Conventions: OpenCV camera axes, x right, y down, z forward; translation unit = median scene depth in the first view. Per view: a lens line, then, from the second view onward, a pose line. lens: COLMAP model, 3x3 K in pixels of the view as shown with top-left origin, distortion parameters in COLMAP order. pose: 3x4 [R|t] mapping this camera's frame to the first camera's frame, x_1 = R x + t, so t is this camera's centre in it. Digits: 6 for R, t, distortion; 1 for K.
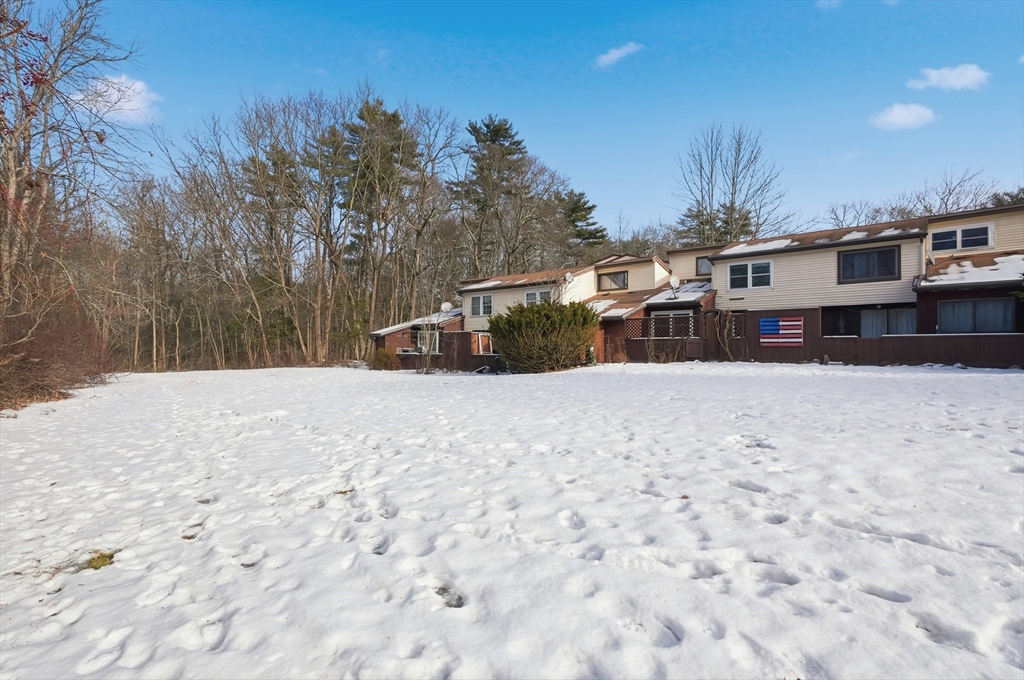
lens RADIAL K [[506.8, 0, 514.1], [0, 506.8, 345.1], [0, 0, 1]] dist [0.042675, 0.000184]
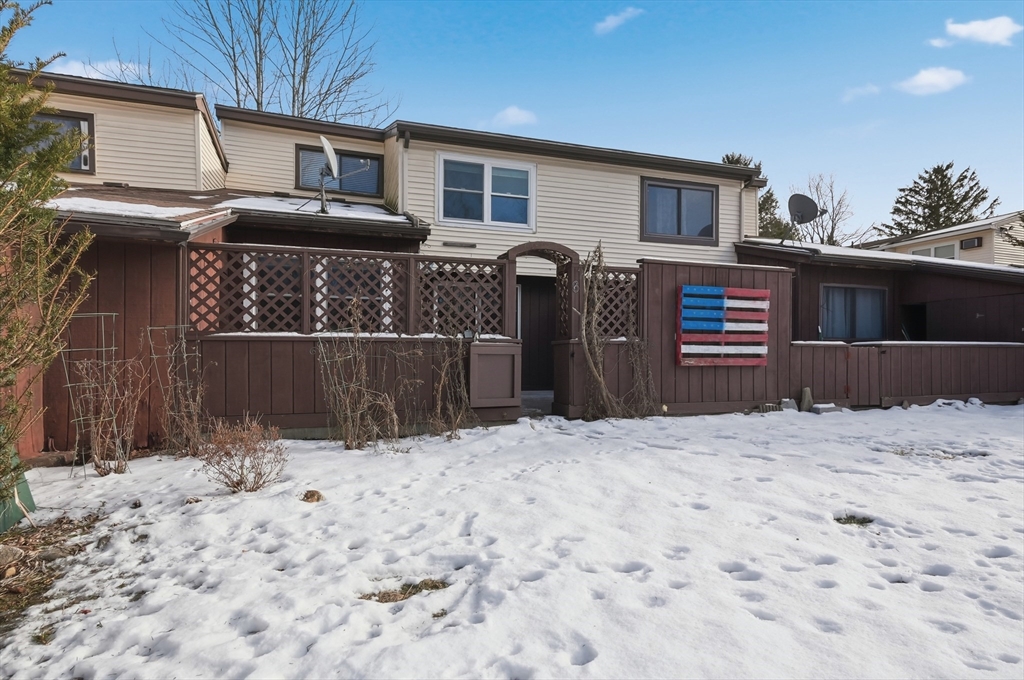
lens RADIAL K [[506.8, 0, 514.1], [0, 506.8, 345.1], [0, 0, 1]] dist [0.042675, 0.000184]
pose [[0.531911, 0.001381, 0.846799, 0.130161], [-0.010672, 0.999930, 0.005072, -0.012669], [-0.846733, -0.011735, 0.531889, 0.896181]]
